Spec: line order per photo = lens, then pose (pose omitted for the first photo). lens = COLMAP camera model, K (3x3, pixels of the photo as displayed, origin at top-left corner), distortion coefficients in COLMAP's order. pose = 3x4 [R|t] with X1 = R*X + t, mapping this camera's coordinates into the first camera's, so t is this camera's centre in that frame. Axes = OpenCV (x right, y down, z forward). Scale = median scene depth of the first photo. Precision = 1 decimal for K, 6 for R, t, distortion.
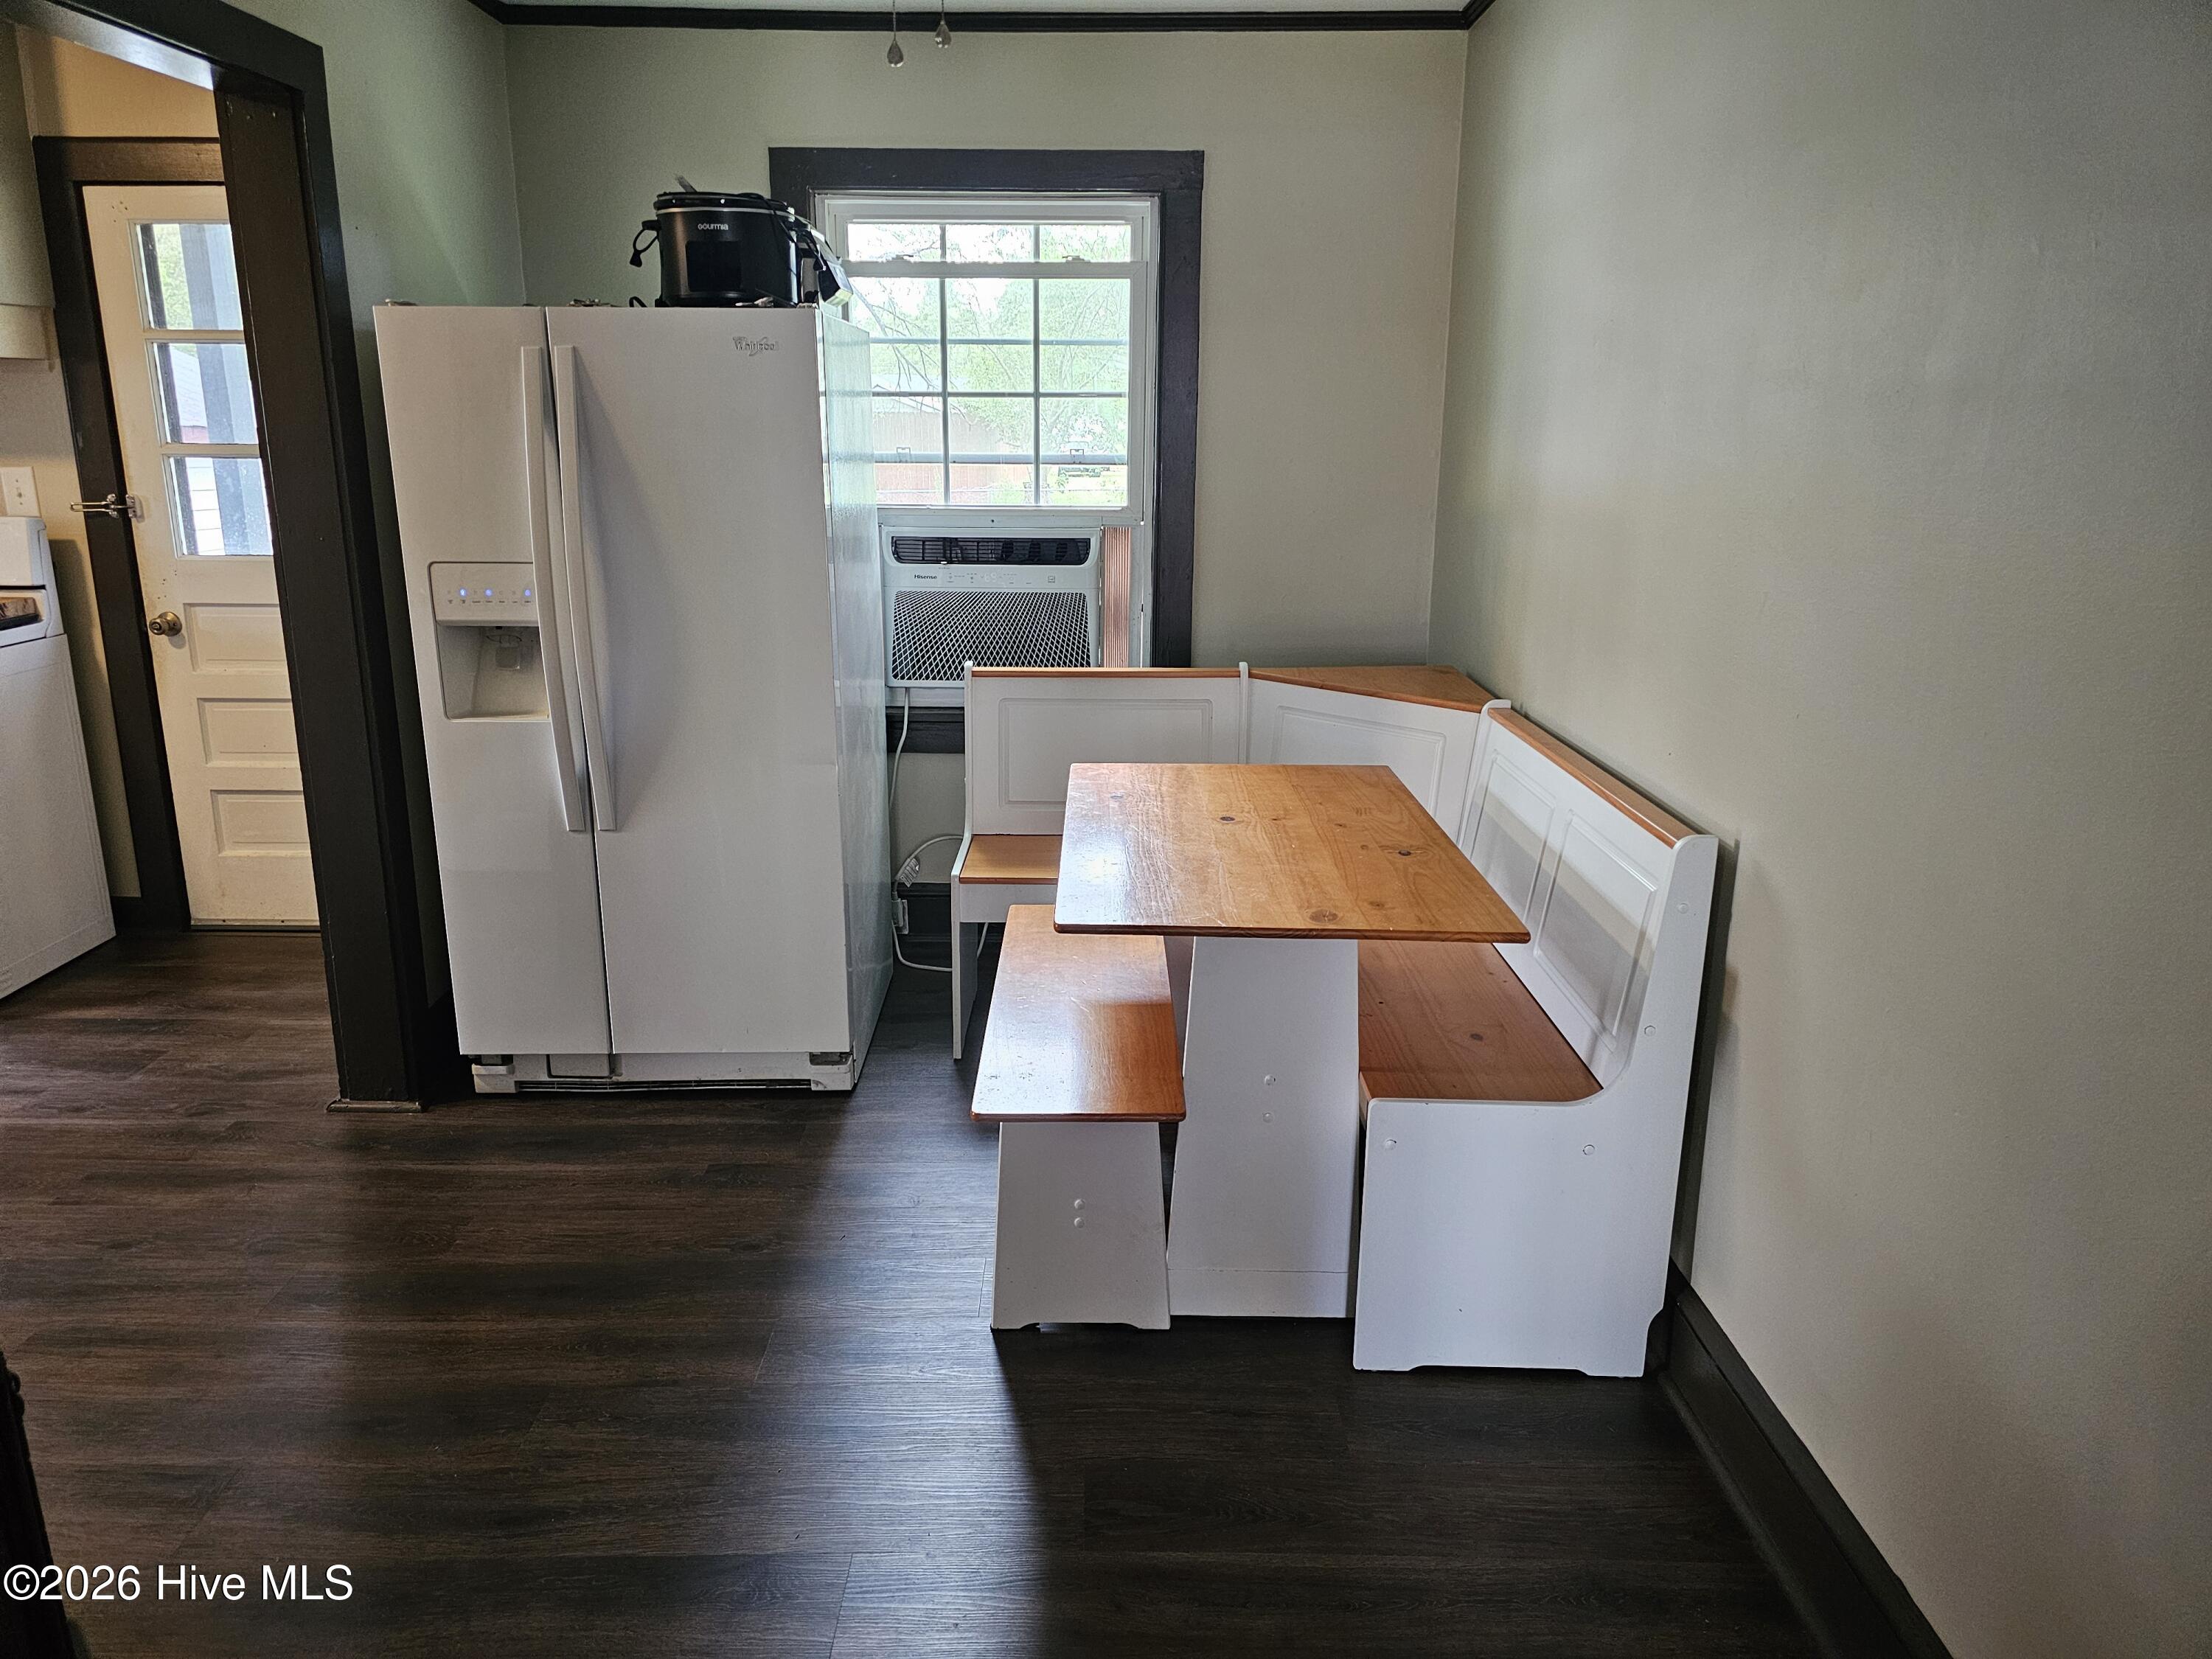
lens RADIAL K [[1468.5, 0, 1106.0], [0, 1468.5, 829.5], [0, 0, 1]] dist [0.002816, -0.000607]
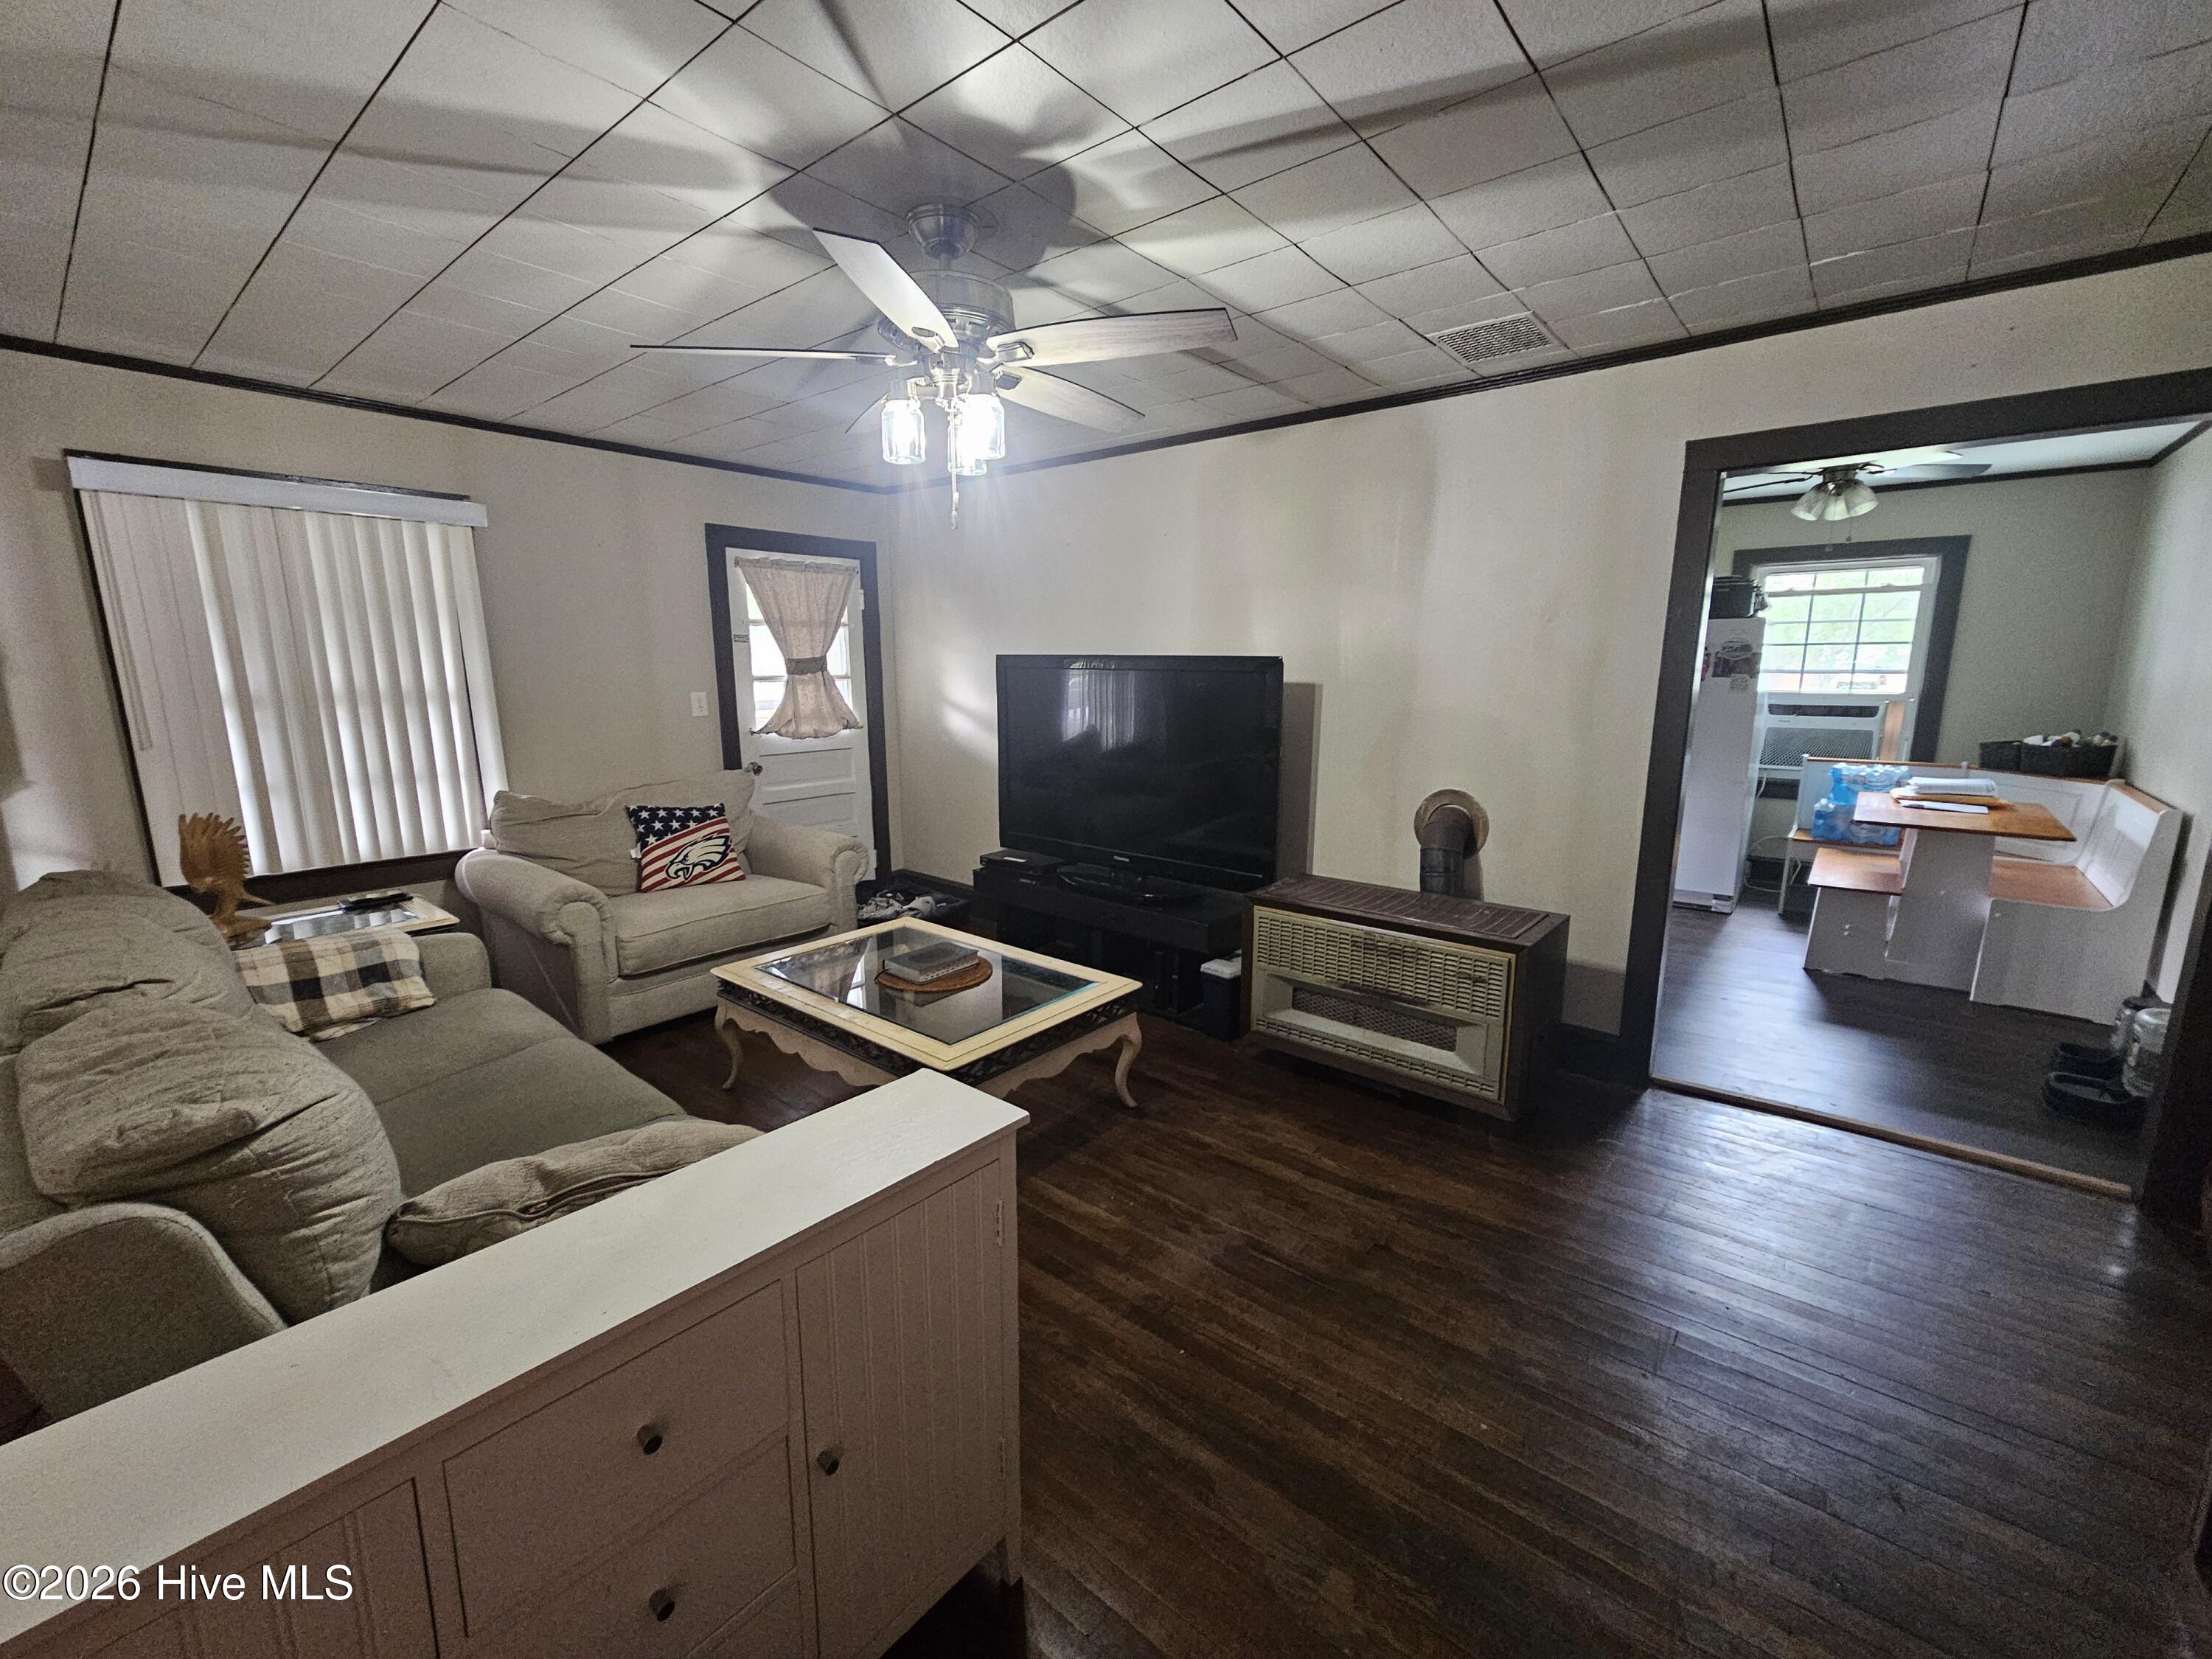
lens RADIAL K [[903.8, 0, 1100.3], [0, 903.8, 839.5], [0, 0, 1]] dist [0.000649, -0.000014]
pose [[0.762497, 0.108648, -0.637805, -0.016639], [-0.148385, 0.988889, -0.008941, 0.202820], [0.629747, 0.101458, 0.770146, -0.833249]]
